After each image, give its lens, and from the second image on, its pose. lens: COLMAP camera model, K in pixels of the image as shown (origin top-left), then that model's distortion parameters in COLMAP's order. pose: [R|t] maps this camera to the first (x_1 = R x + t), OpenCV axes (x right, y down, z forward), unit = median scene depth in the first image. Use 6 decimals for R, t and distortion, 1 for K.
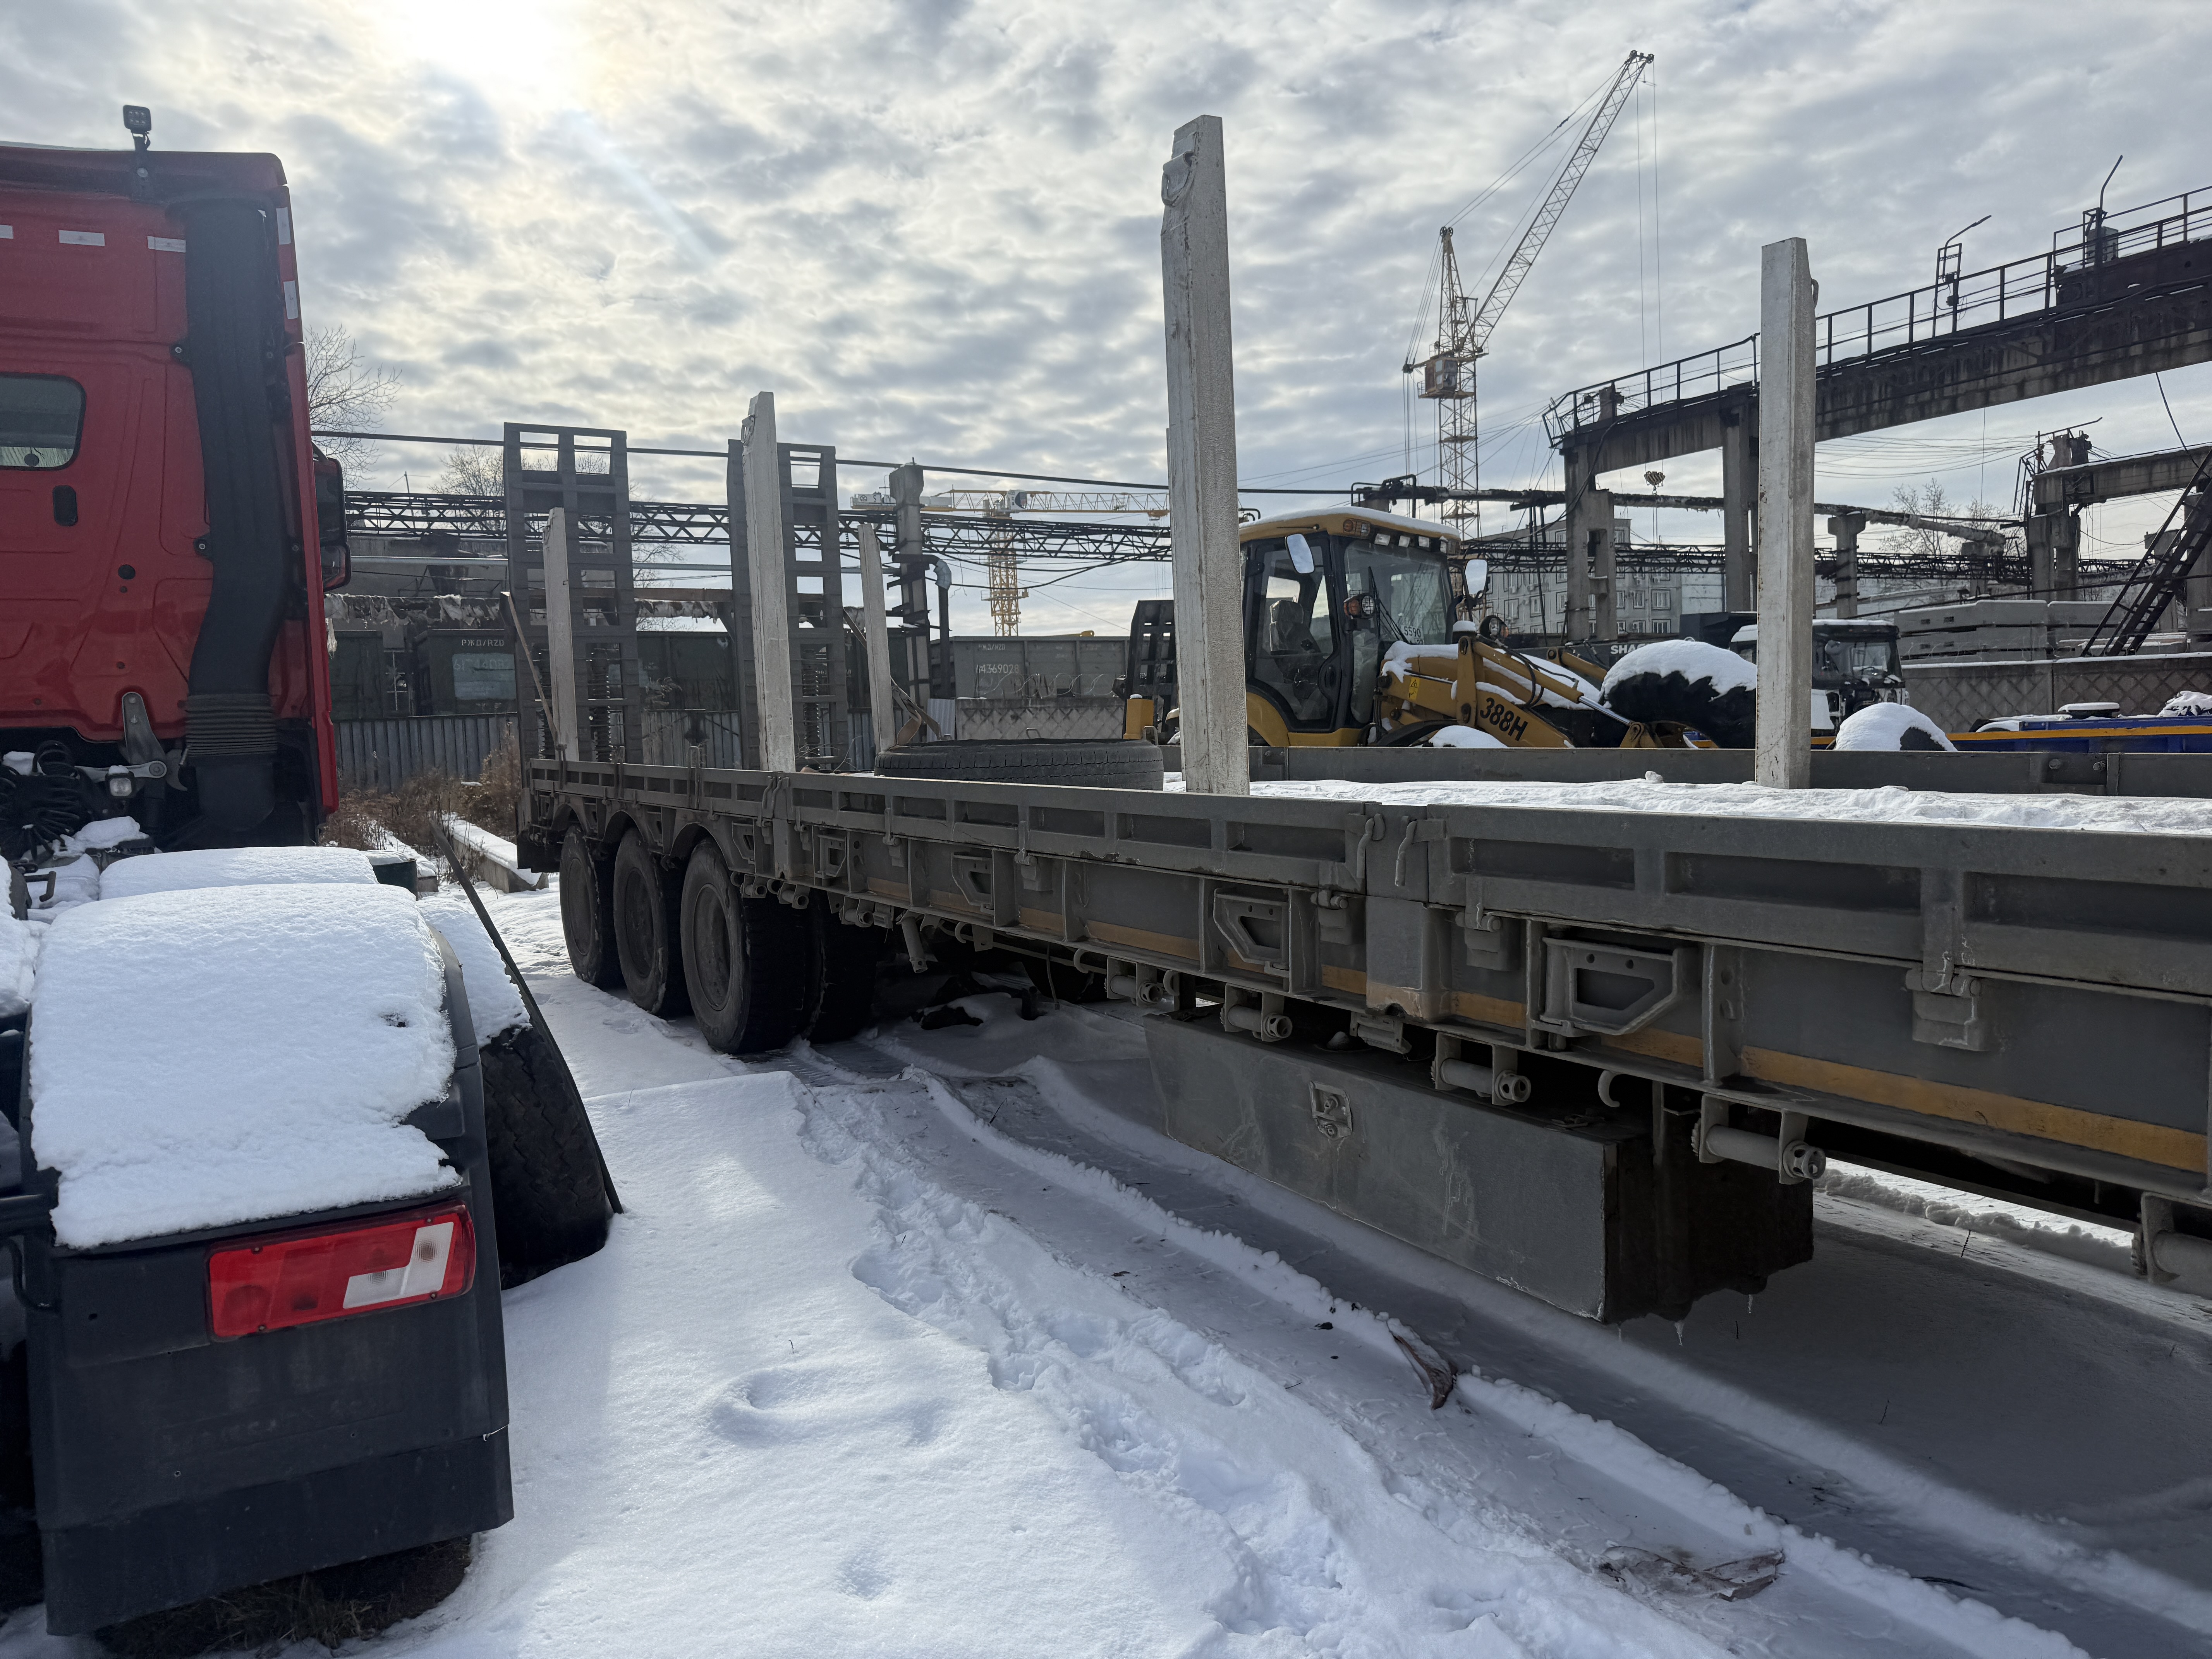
lens RADIAL K [[1514.5, 0, 1109.9], [0, 1514.5, 835.3], [0, 0, 1]] dist [0.064269, -0.101649]
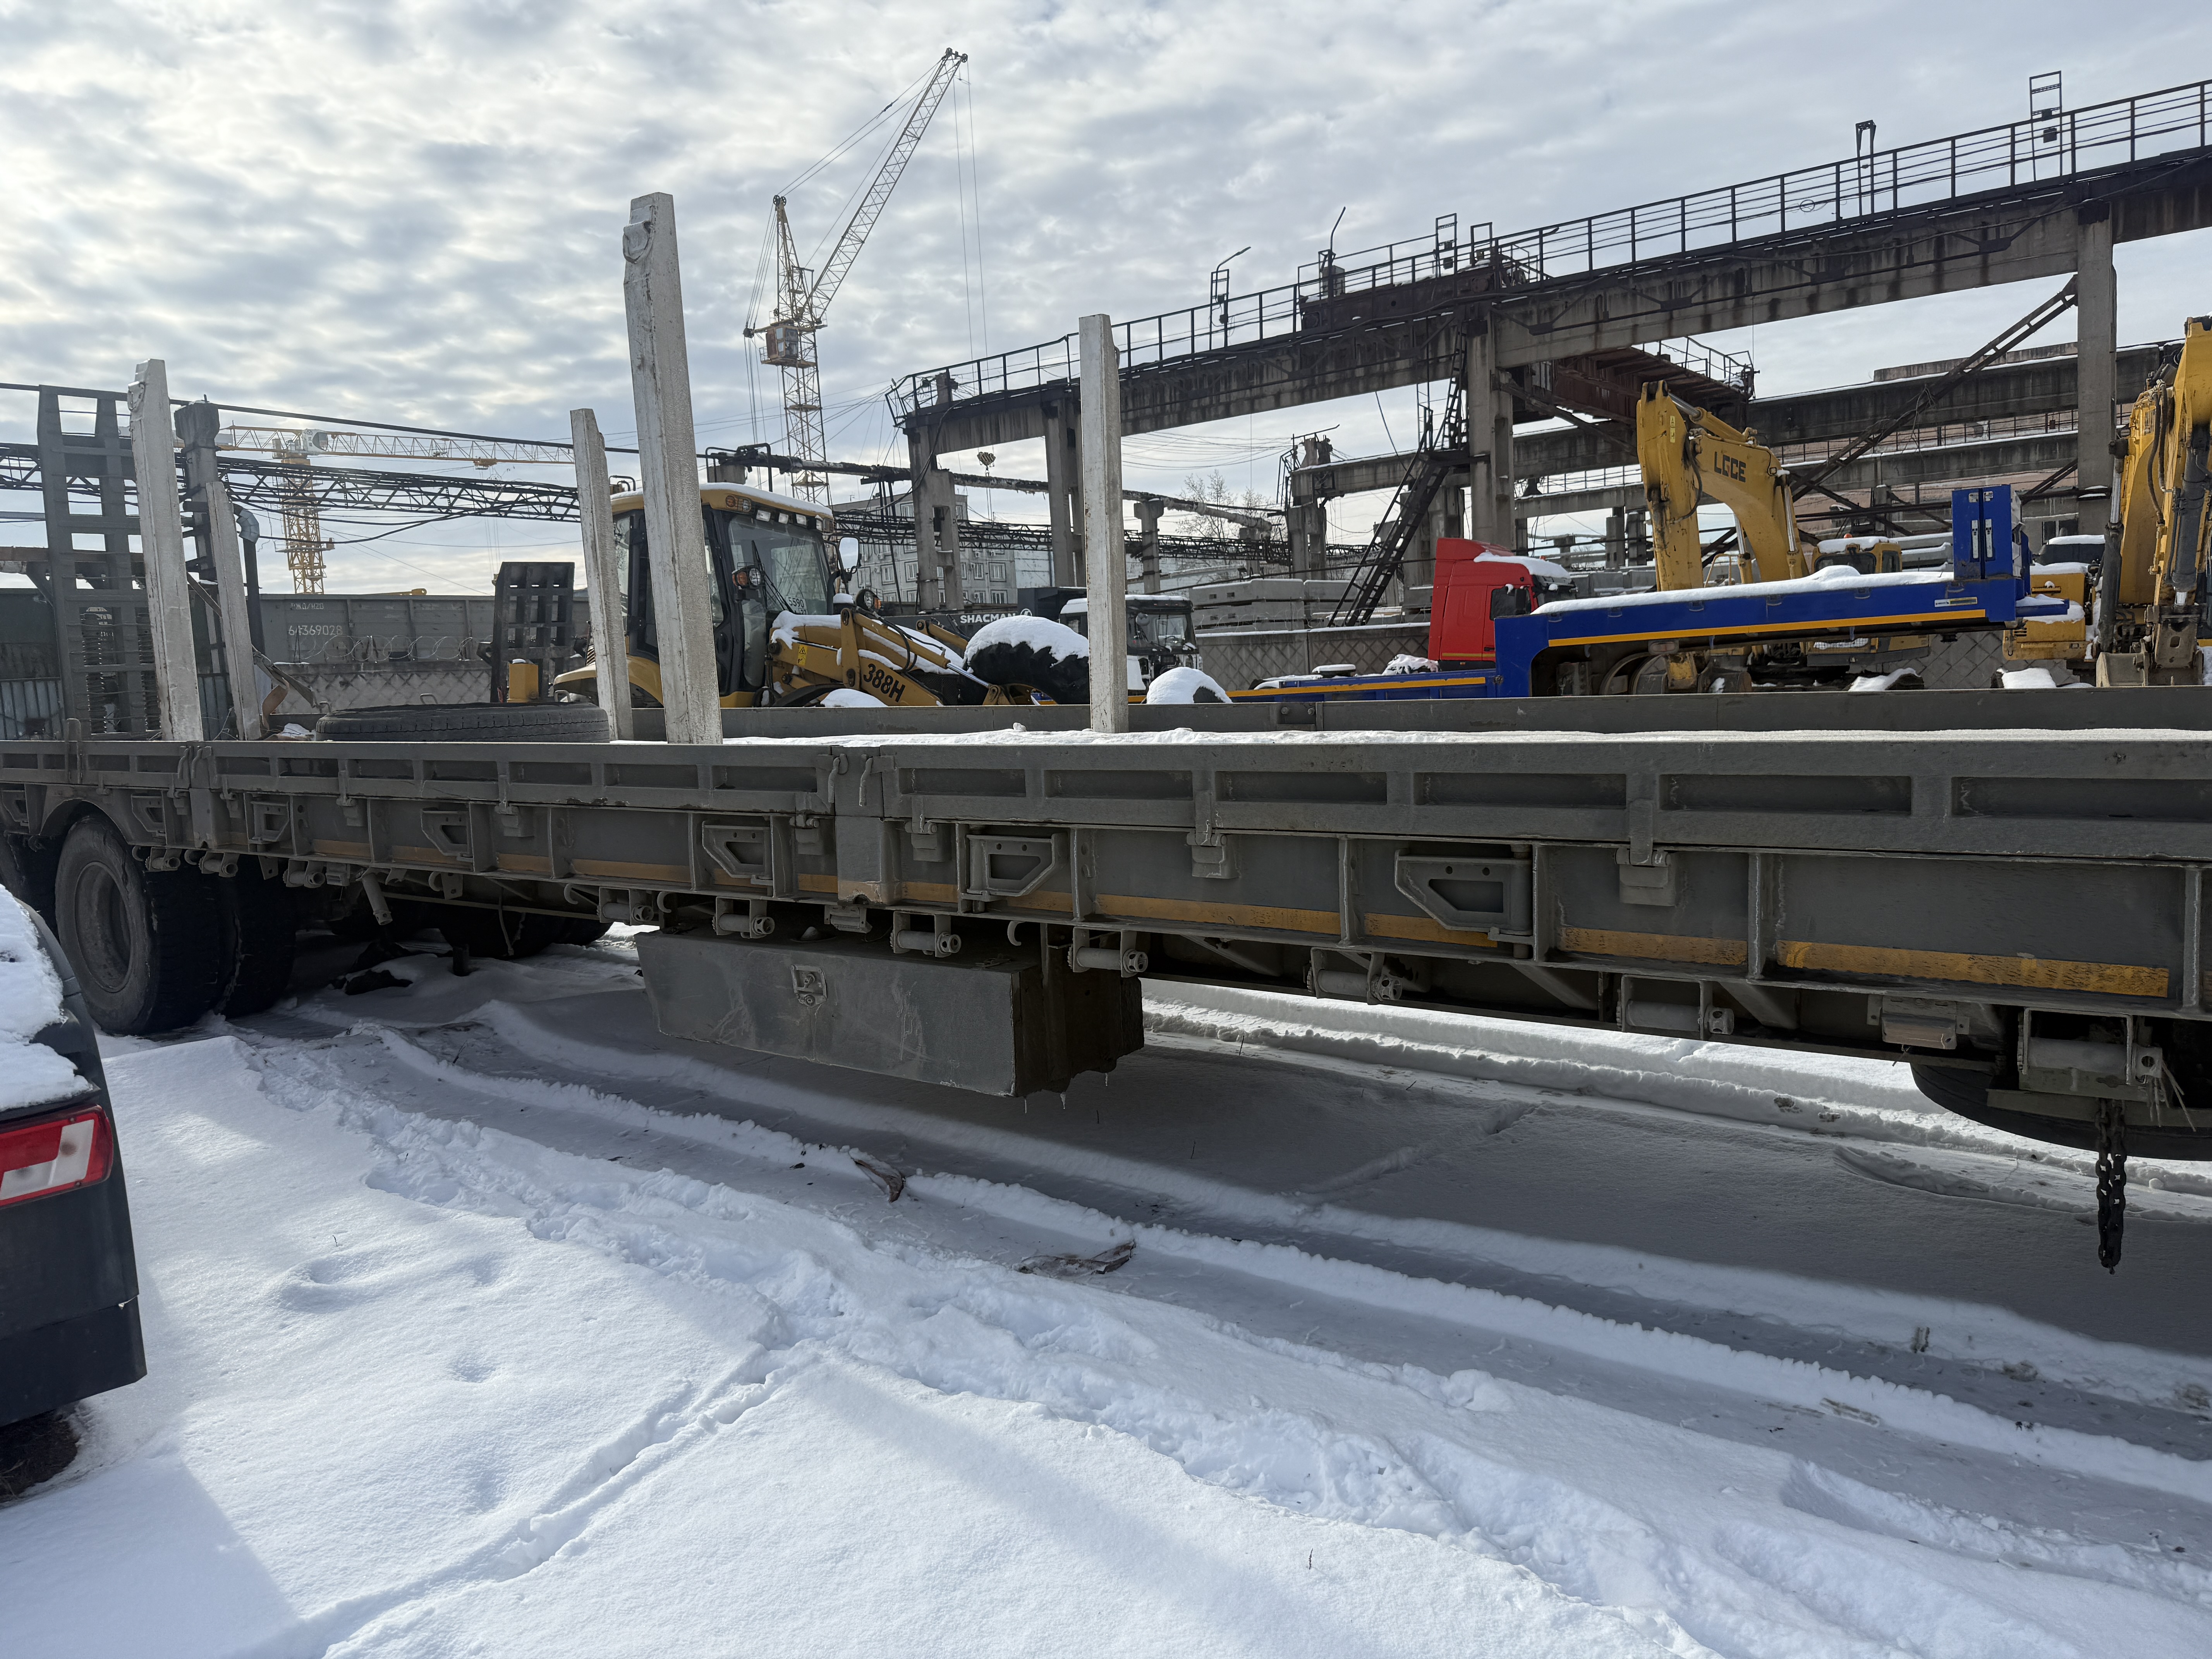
lens RADIAL K [[1515.1, 0, 1106.0], [0, 1515.1, 829.5], [0, 0, 1]] dist [0.012115, -0.040045]
pose [[0.915467, -0.048110, 0.399507, -0.042303], [0.039975, 0.998789, 0.028676, 0.006925], [-0.400403, -0.010281, 0.916282, -0.092504]]
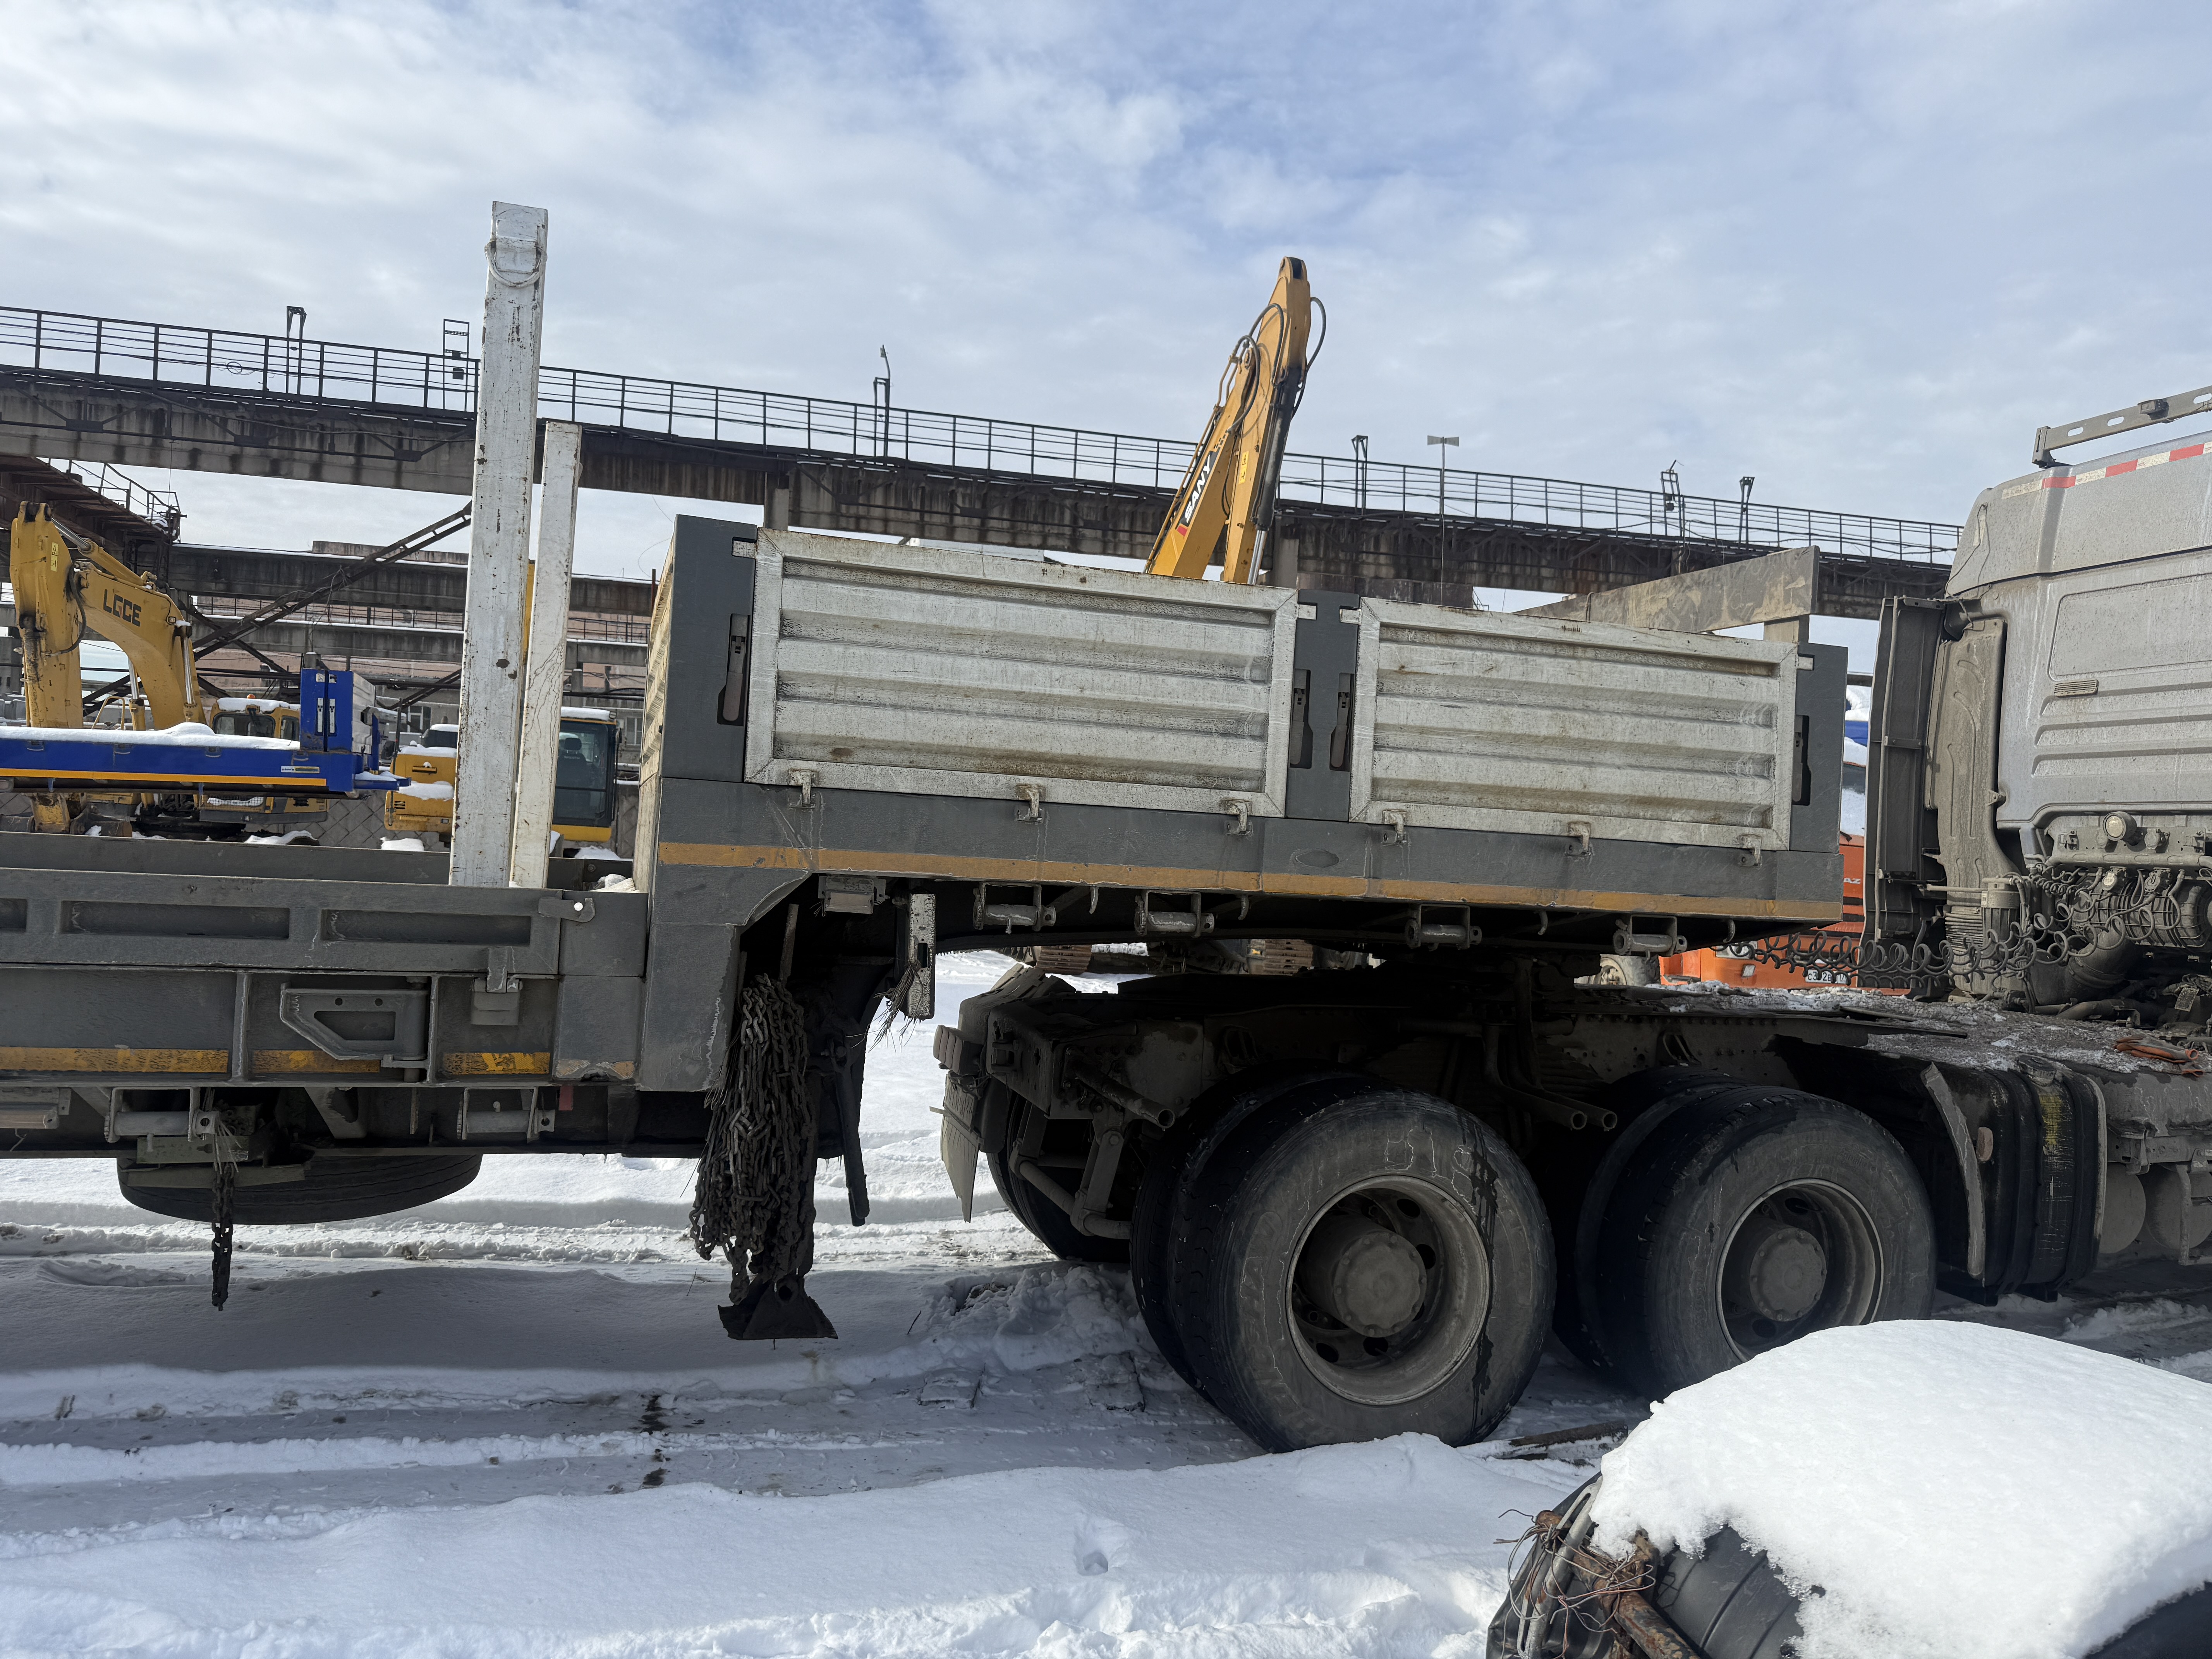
lens RADIAL K [[1537.6, 0, 1088.0], [0, 1537.6, 826.6], [0, 0, 1]] dist [0.025659, -0.039810]
pose [[0.226874, 0.051016, 0.972587, -0.050534], [0.011403, 0.998420, -0.055031, 0.009572], [-0.973857, 0.023575, 0.225933, -0.122189]]
